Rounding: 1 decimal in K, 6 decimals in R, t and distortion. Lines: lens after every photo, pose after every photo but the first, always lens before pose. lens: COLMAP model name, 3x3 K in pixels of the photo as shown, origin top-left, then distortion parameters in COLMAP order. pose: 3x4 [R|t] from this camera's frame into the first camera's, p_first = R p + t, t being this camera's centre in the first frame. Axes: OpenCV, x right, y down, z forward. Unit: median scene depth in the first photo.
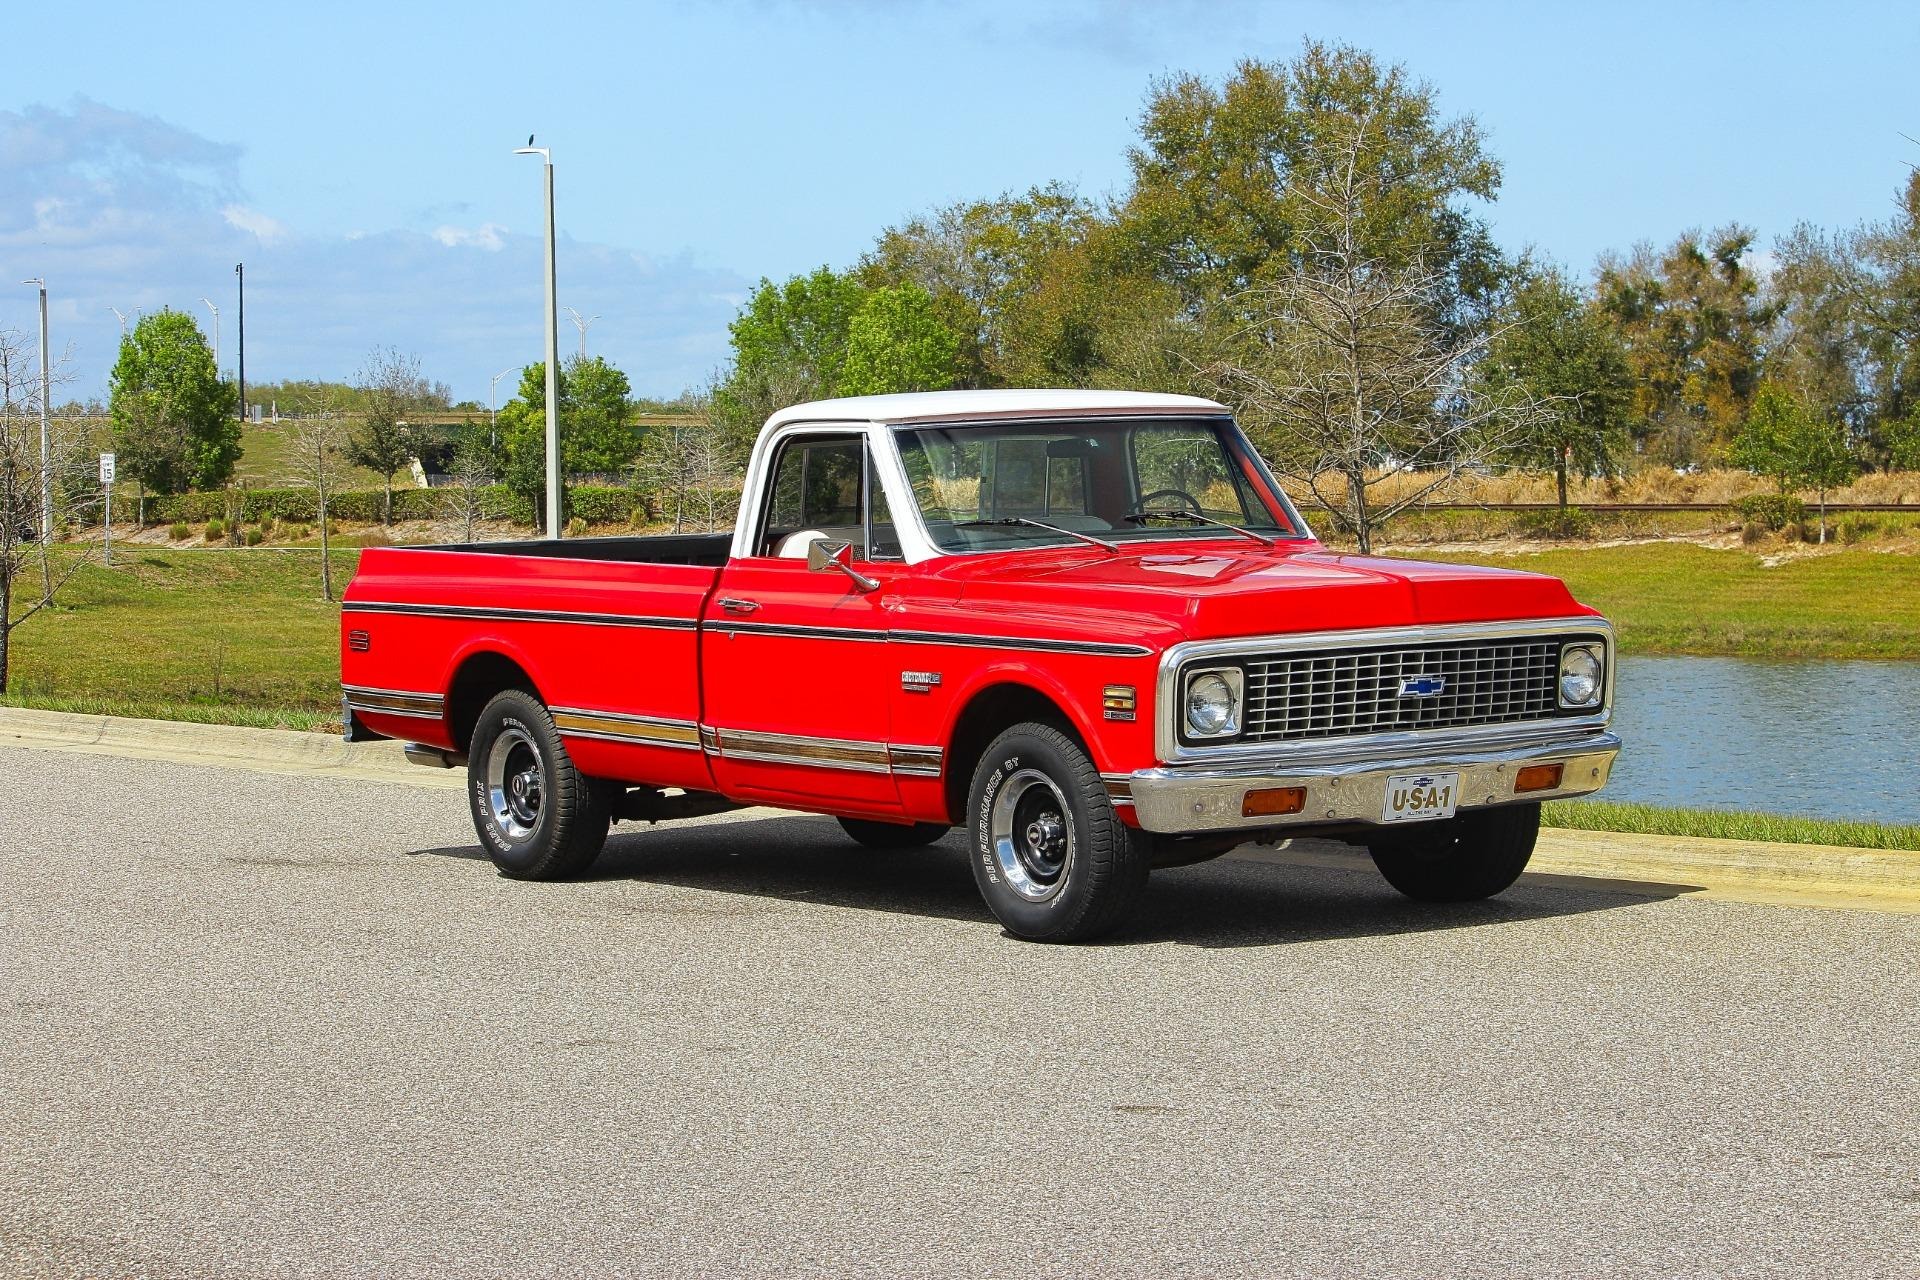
lens RADIAL K [[4751.6, 0, 960.0], [0, 4751.6, 640.0], [0, 0, 1]] dist [-0.292098, -1.030844]
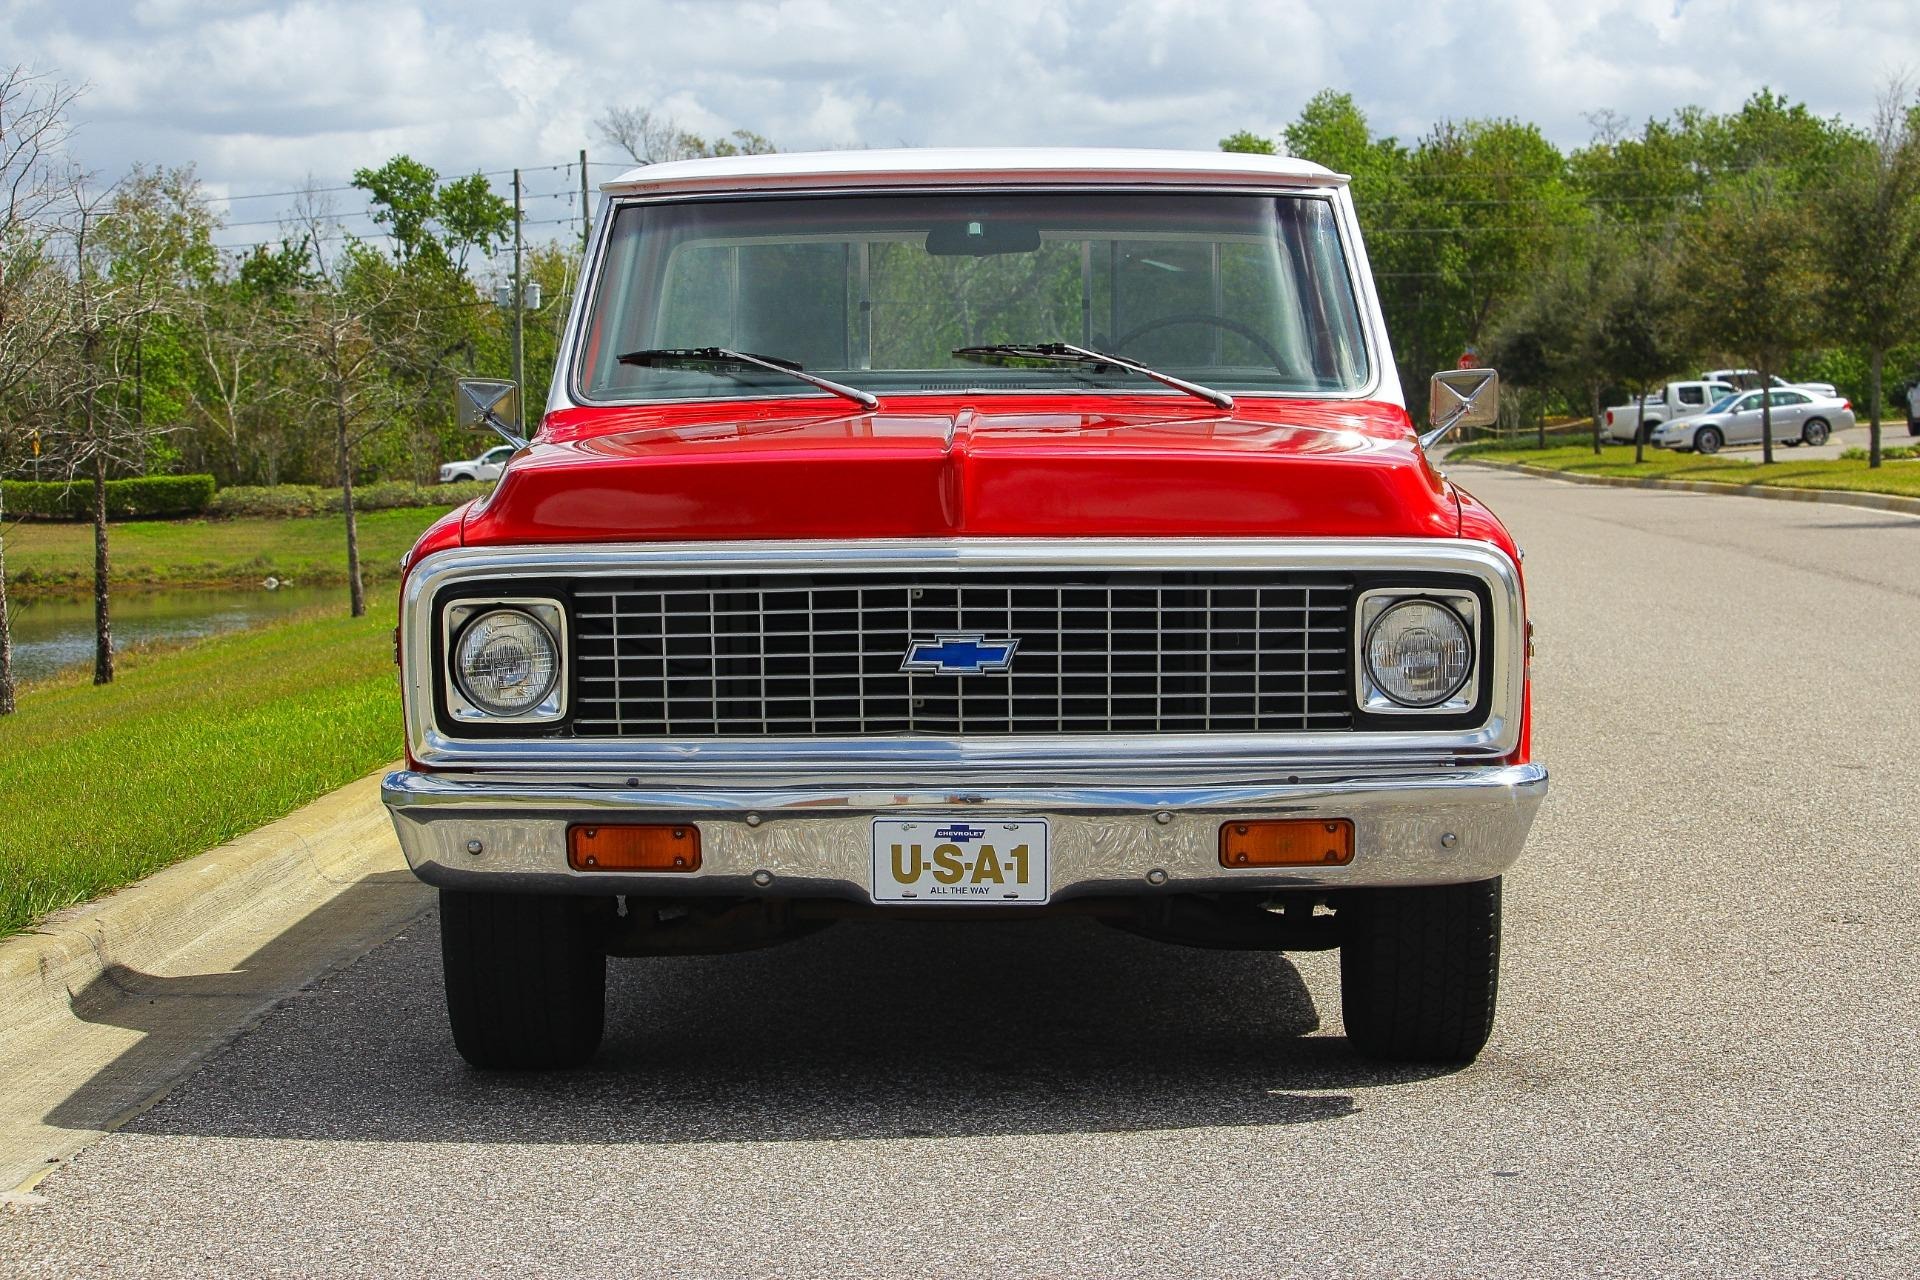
lens RADIAL K [[4751.6, 0, 960.0], [0, 4751.6, 640.0], [0, 0, 1]] dist [-0.292098, -1.030844]
pose [[0.794545, 0.049315, -0.605199, 0.413847], [-0.038035, 0.998781, 0.031451, -0.008369], [0.606013, -0.001971, 0.795452, 0.567790]]
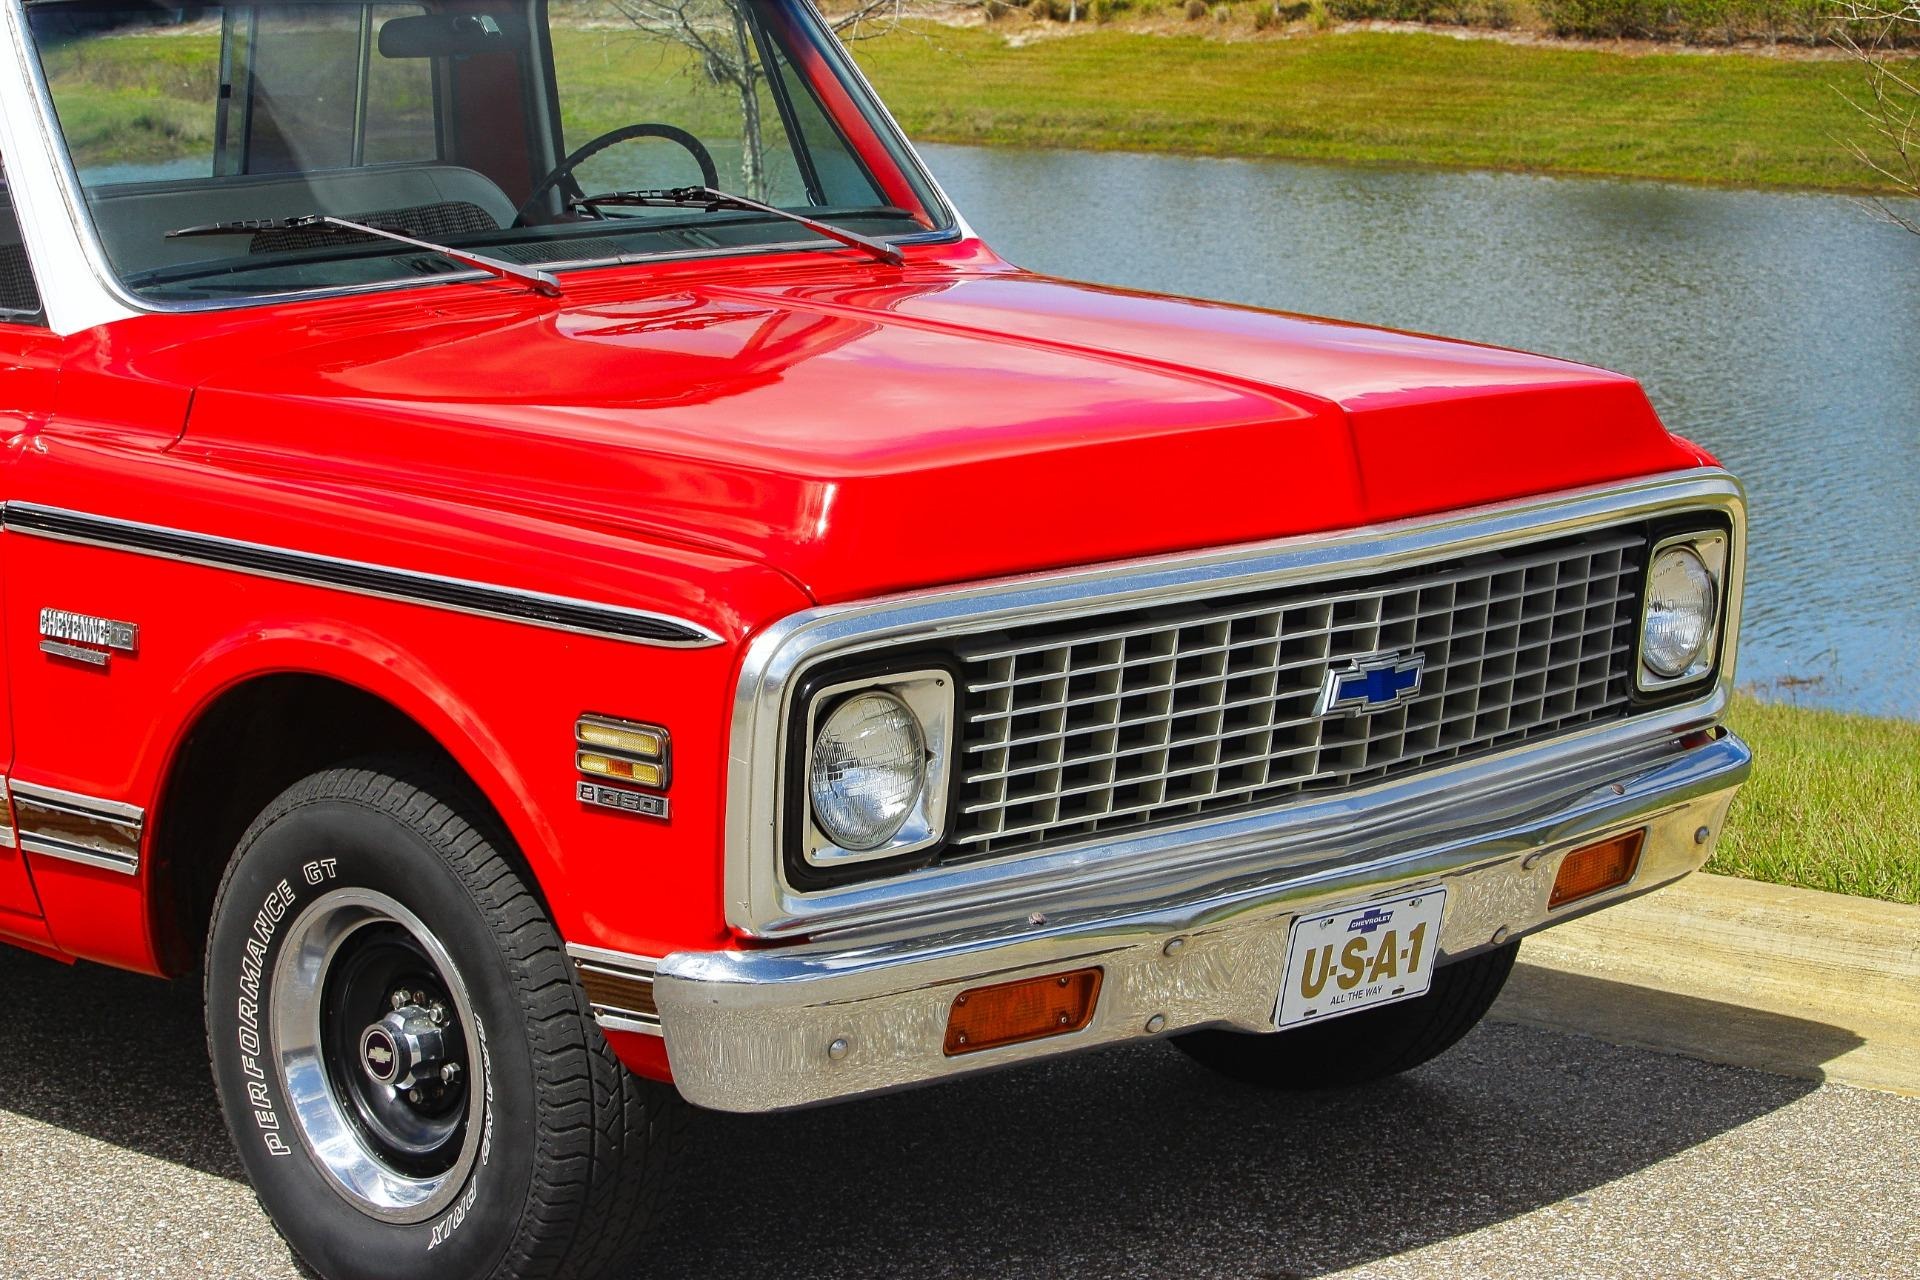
lens RADIAL K [[4829.3, 0, 959.1], [0, 4829.3, 554.7], [0, 0, 1]] dist [-0.363124, -0.614426]
pose [[0.985532, -0.004598, 0.169428, -0.003918], [-0.011314, 0.995618, 0.092830, -0.036874], [-0.169113, -0.093404, 0.981161, 0.606091]]
